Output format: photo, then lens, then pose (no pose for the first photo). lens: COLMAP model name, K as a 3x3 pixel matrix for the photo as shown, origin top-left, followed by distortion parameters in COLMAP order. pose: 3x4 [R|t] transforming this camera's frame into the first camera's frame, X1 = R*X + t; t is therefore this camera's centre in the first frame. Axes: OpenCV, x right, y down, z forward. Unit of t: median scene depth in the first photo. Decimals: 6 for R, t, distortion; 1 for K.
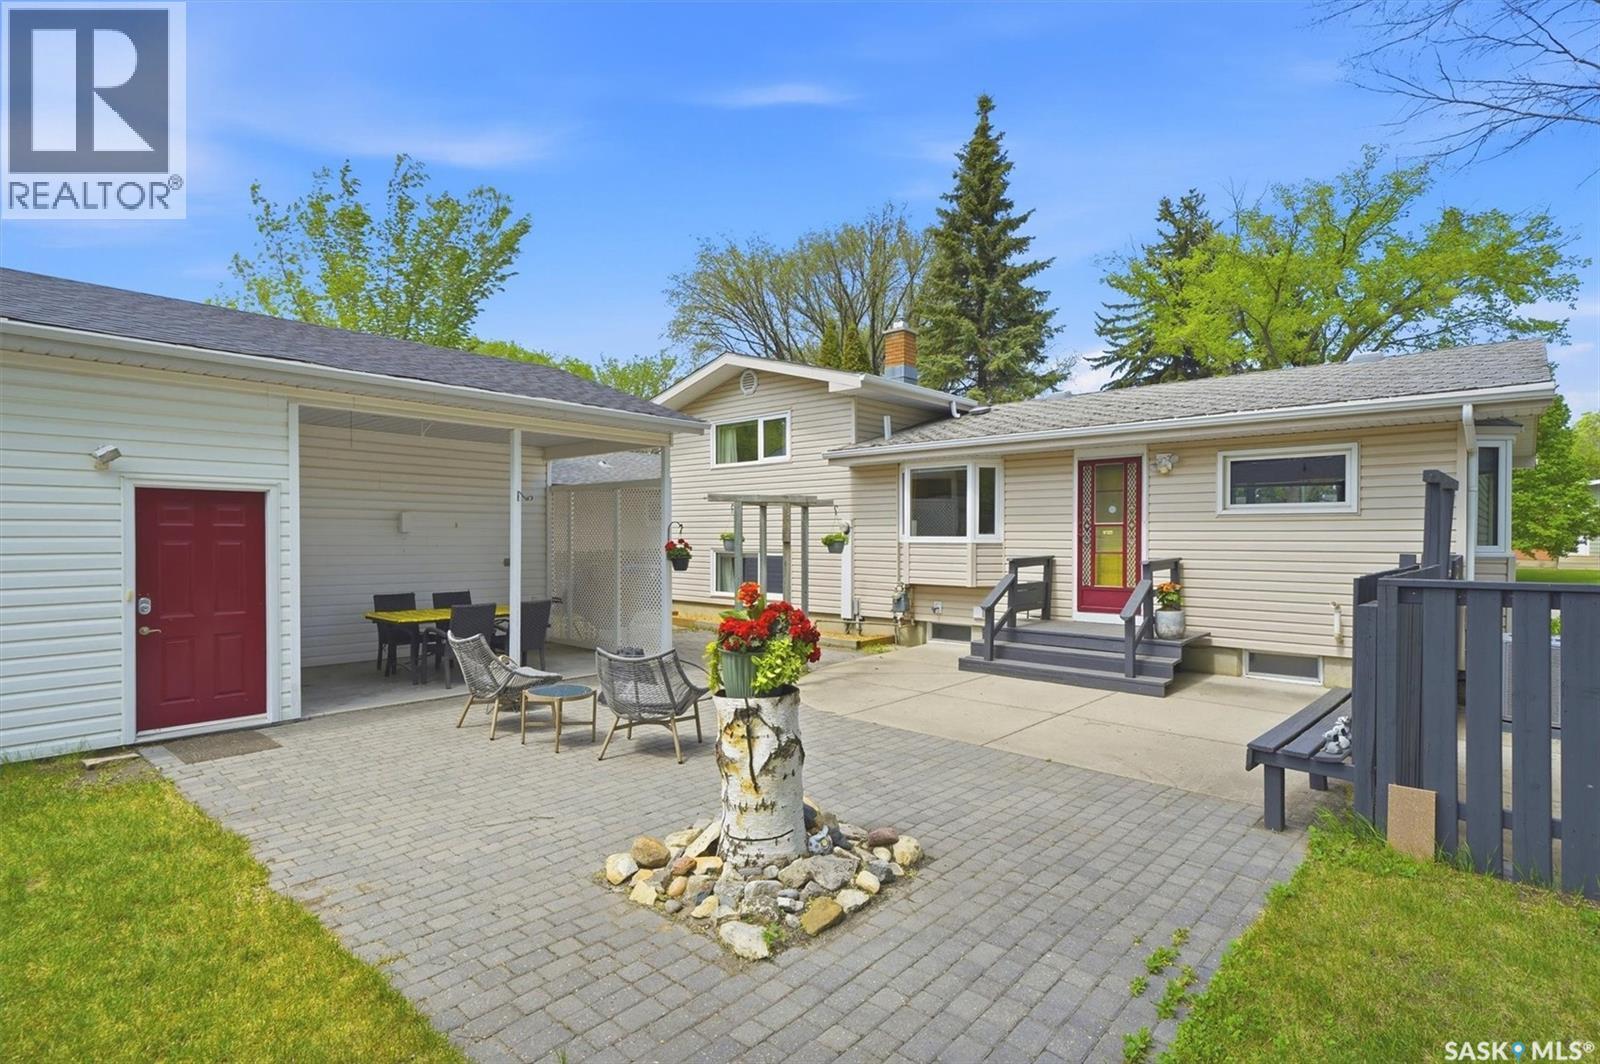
lens RADIAL K [[790.4, 0, 800.0], [0, 790.4, 532.0], [0, 0, 1]] dist [0.025627, -0.000142]
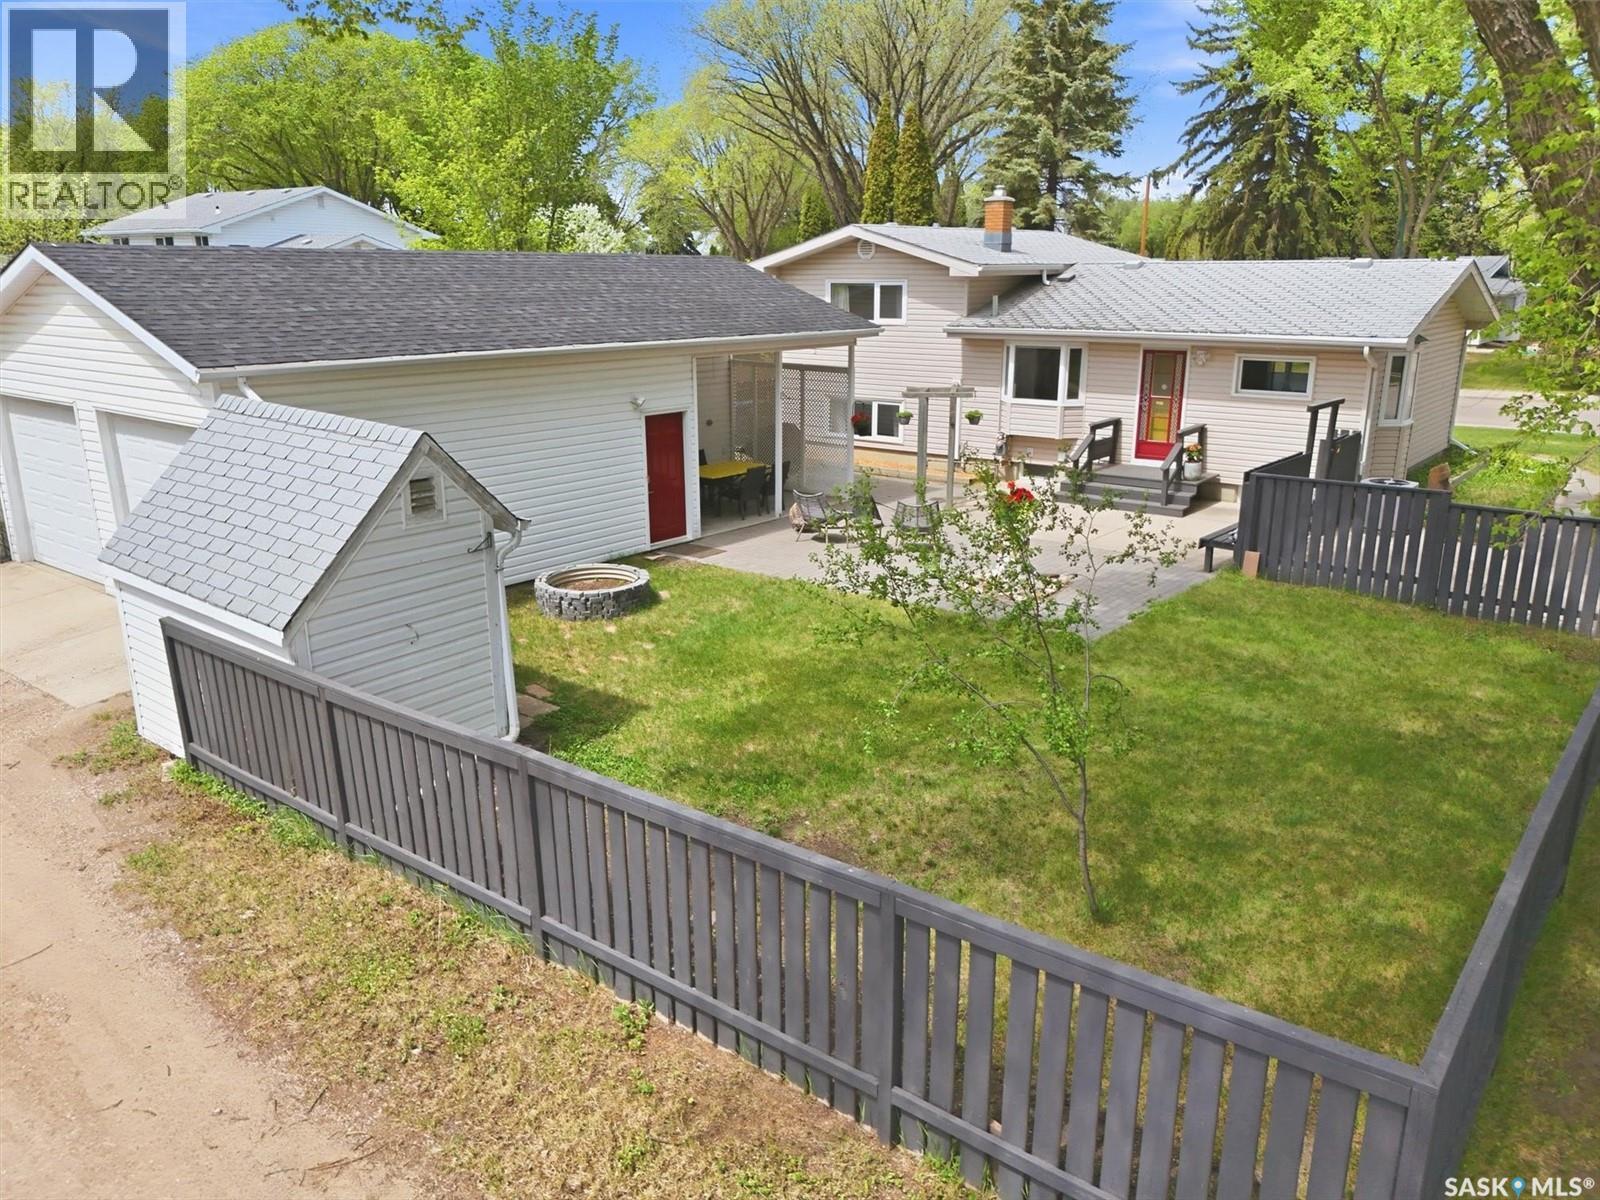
lens RADIAL K [[1194.5, 0, 800.0], [0, 1194.5, 600.0], [0, 0, 1]] dist [0.031998, 0.000270]
pose [[0.997728, -0.019859, 0.064370, -0.383142], [0.001686, 0.962620, 0.270851, -0.233638], [-0.067343, -0.270127, 0.960467, -1.066971]]
